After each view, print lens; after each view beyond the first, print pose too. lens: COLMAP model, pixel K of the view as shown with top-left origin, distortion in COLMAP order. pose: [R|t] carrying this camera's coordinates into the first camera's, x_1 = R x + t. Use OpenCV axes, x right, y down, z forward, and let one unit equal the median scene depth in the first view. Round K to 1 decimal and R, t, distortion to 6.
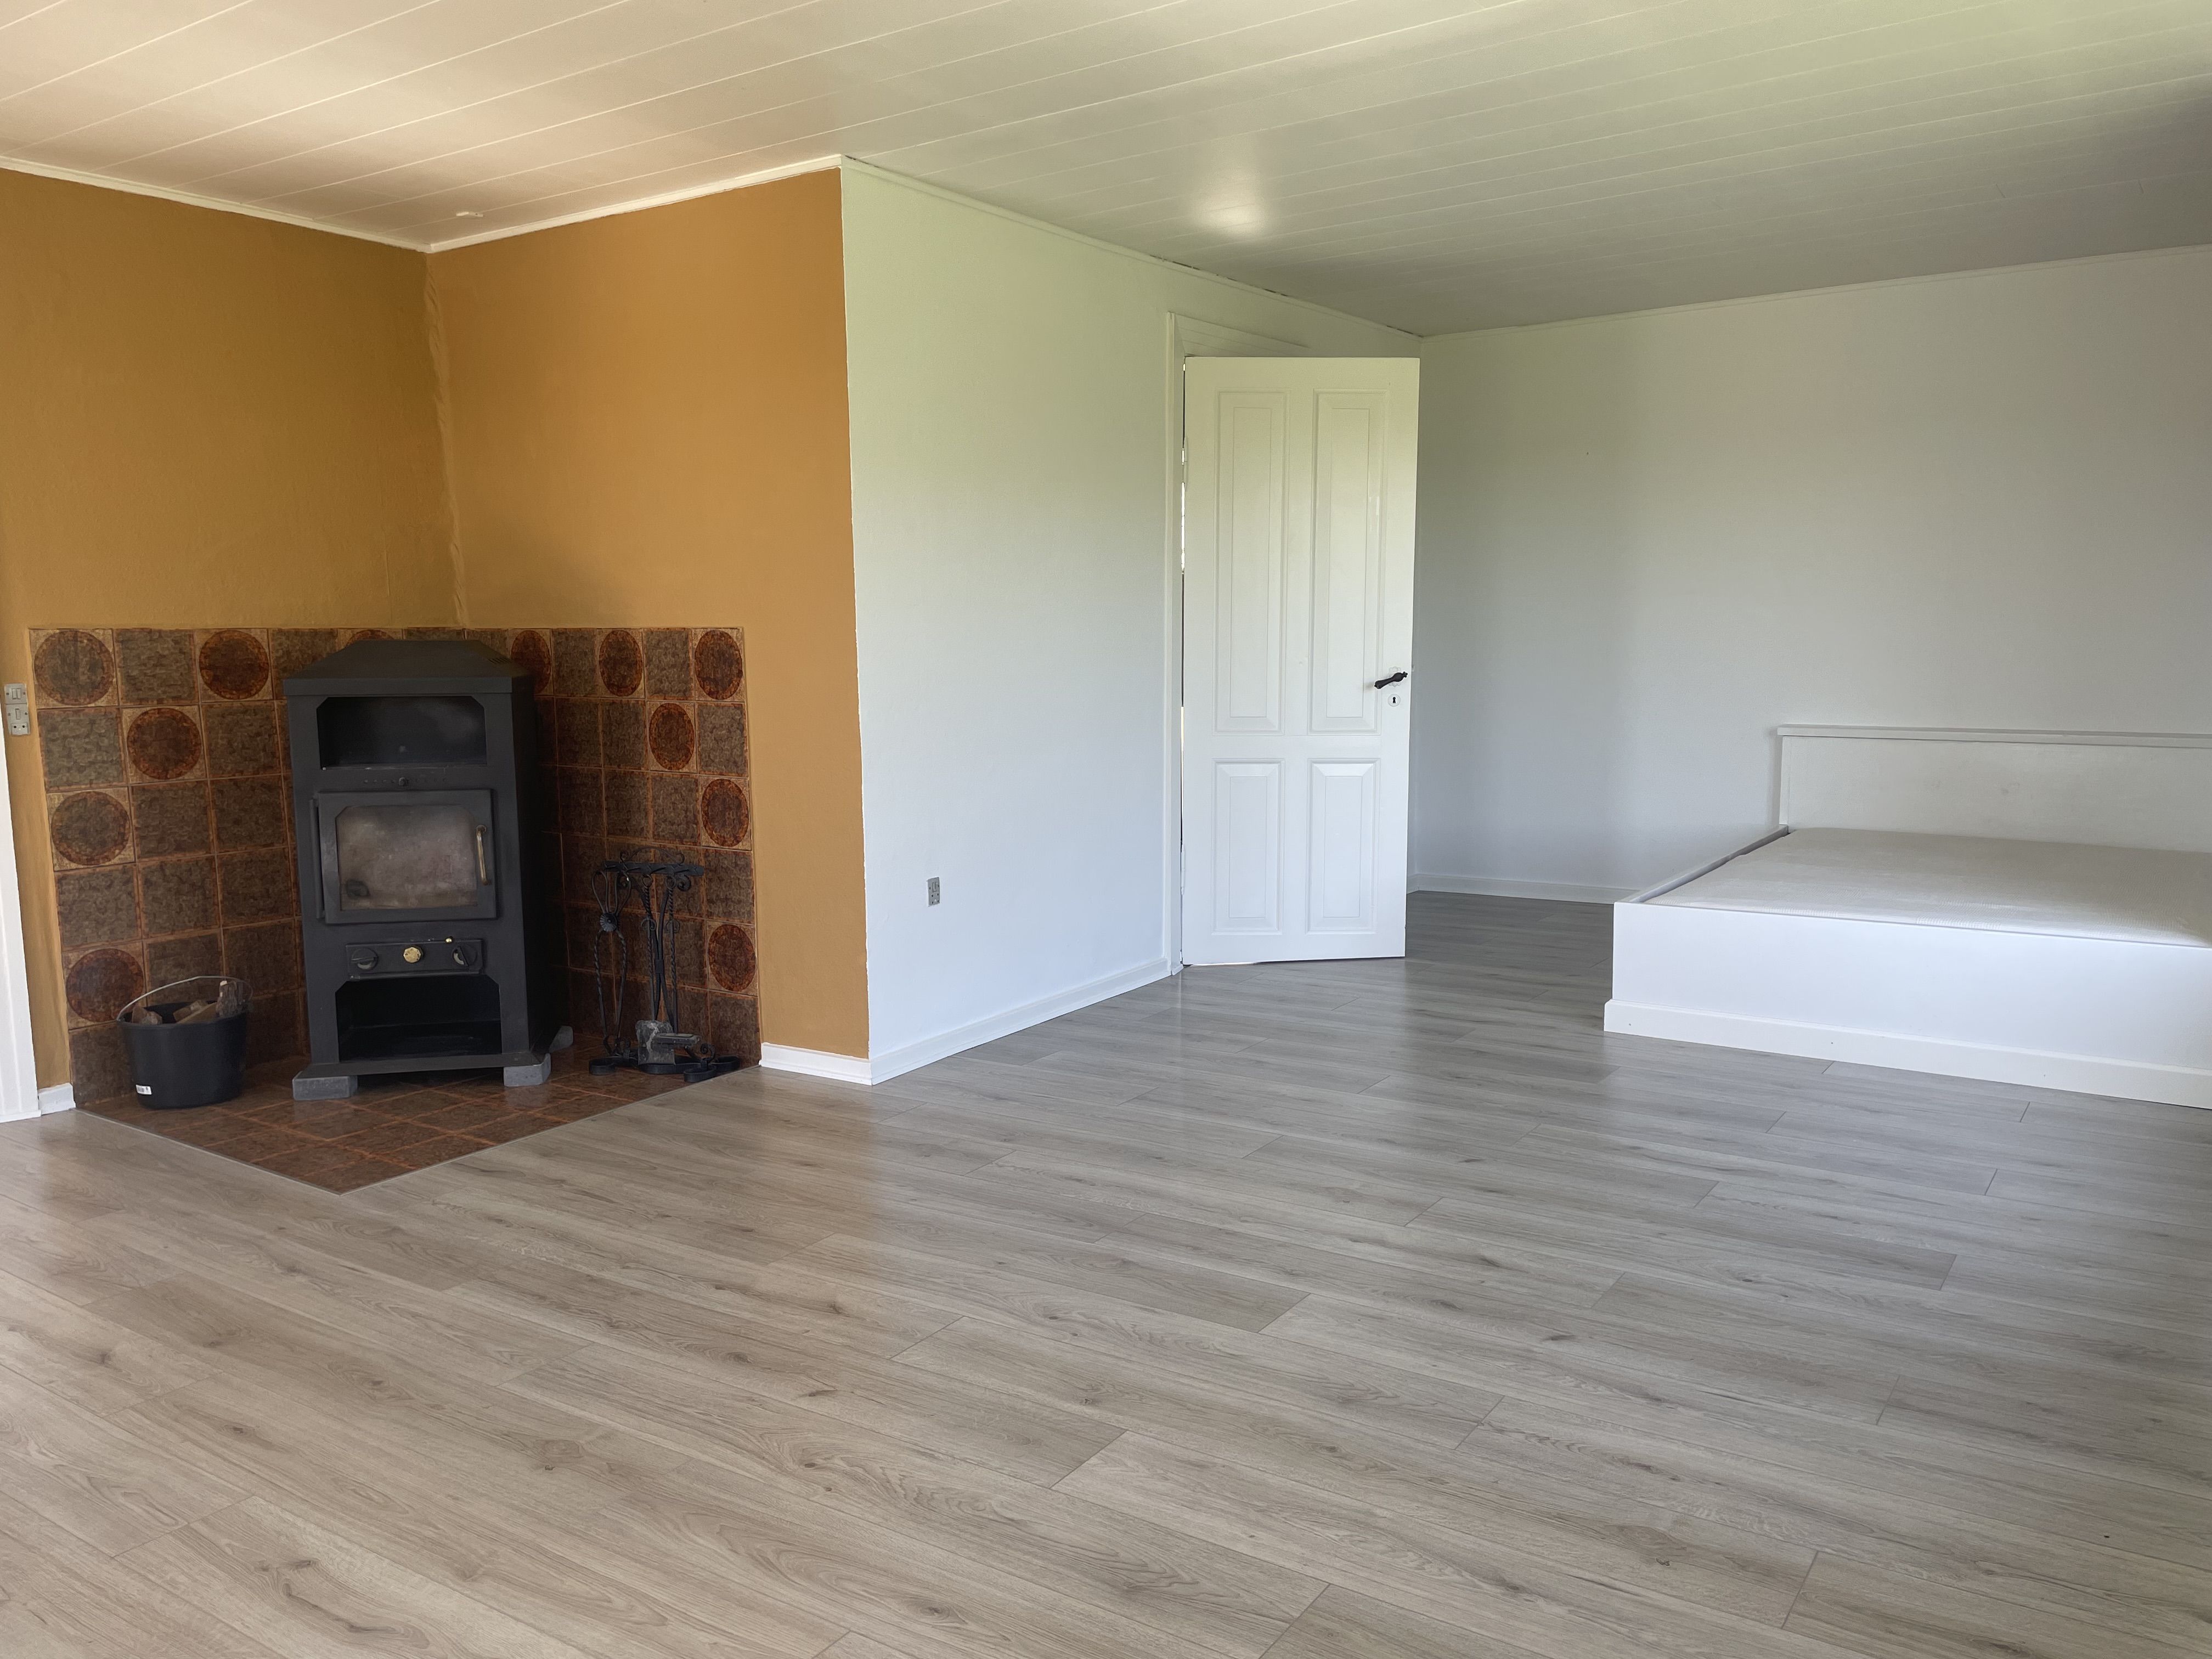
lens RADIAL K [[1678.7, 0, 1108.7], [0, 1678.7, 828.9], [0, 0, 1]] dist [0.025765, -0.024253]
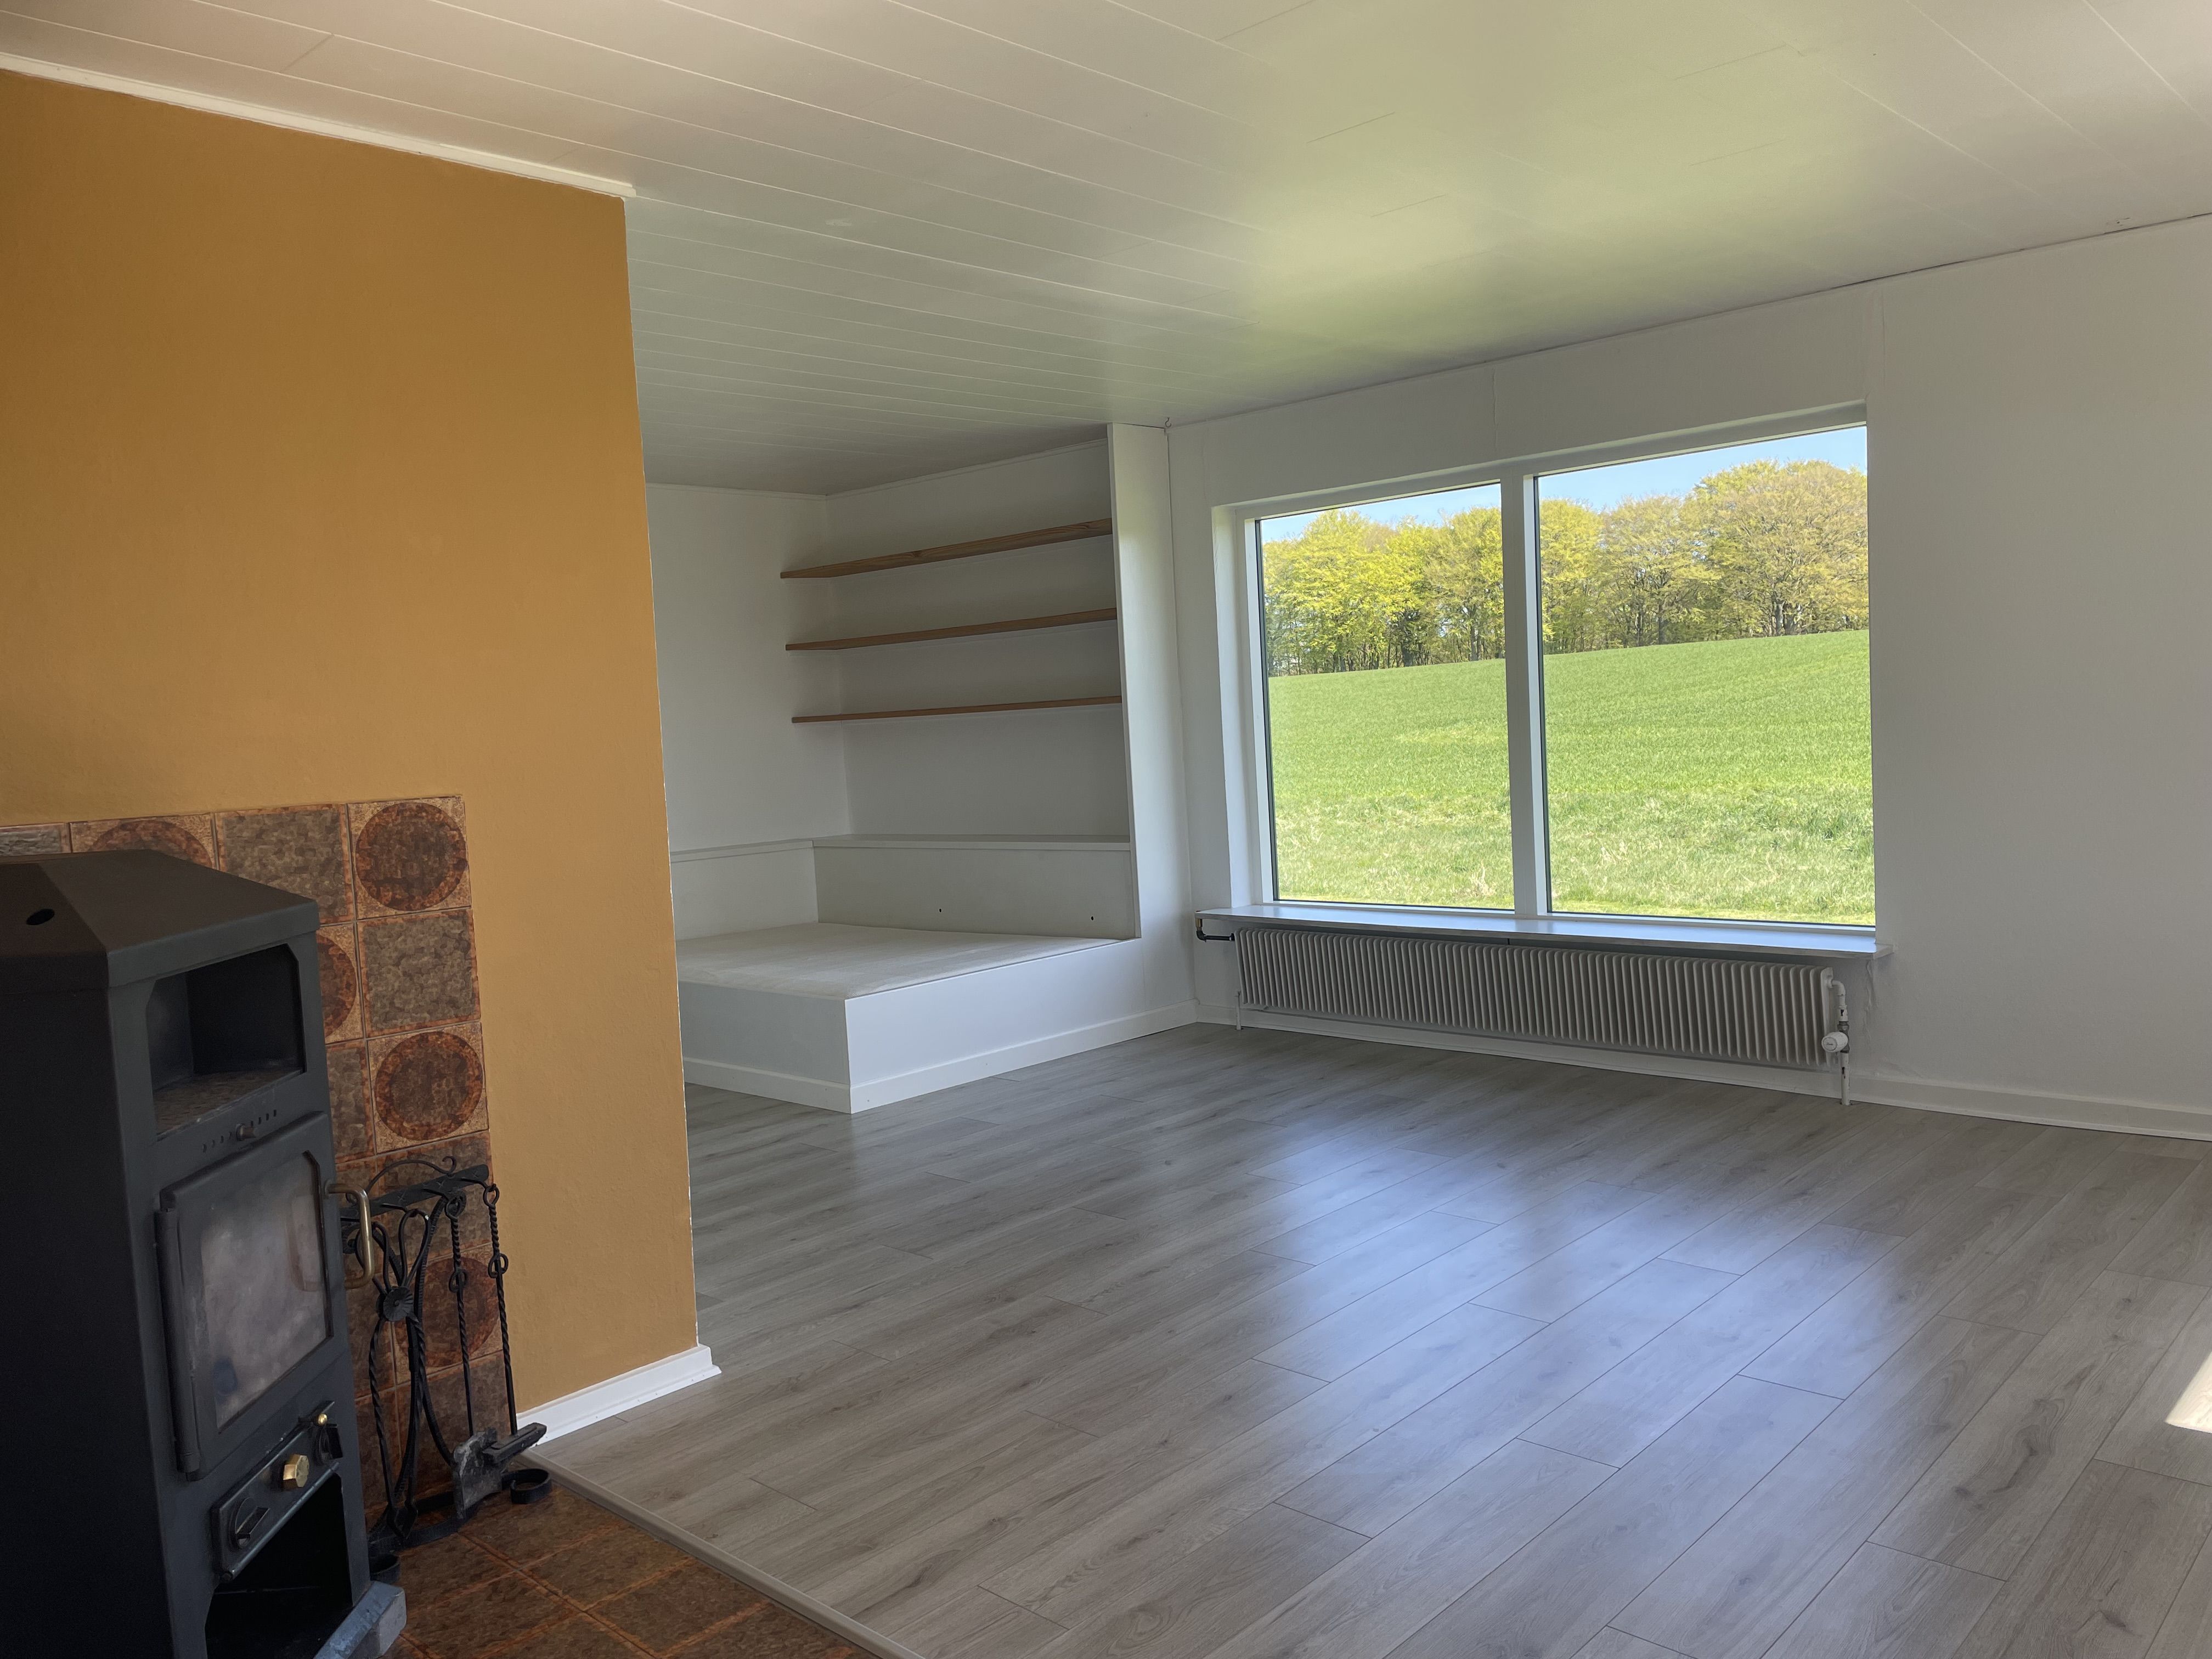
lens RADIAL K [[1678.7, 0, 1173.6], [0, 1678.7, 816.6], [0, 0, 1]] dist [0.025765, -0.024253]
pose [[0.147511, -0.063114, 0.987045, -0.826570], [0.175960, 0.983716, 0.036605, -0.085289], [-0.973282, 0.168281, 0.156214, 0.617901]]
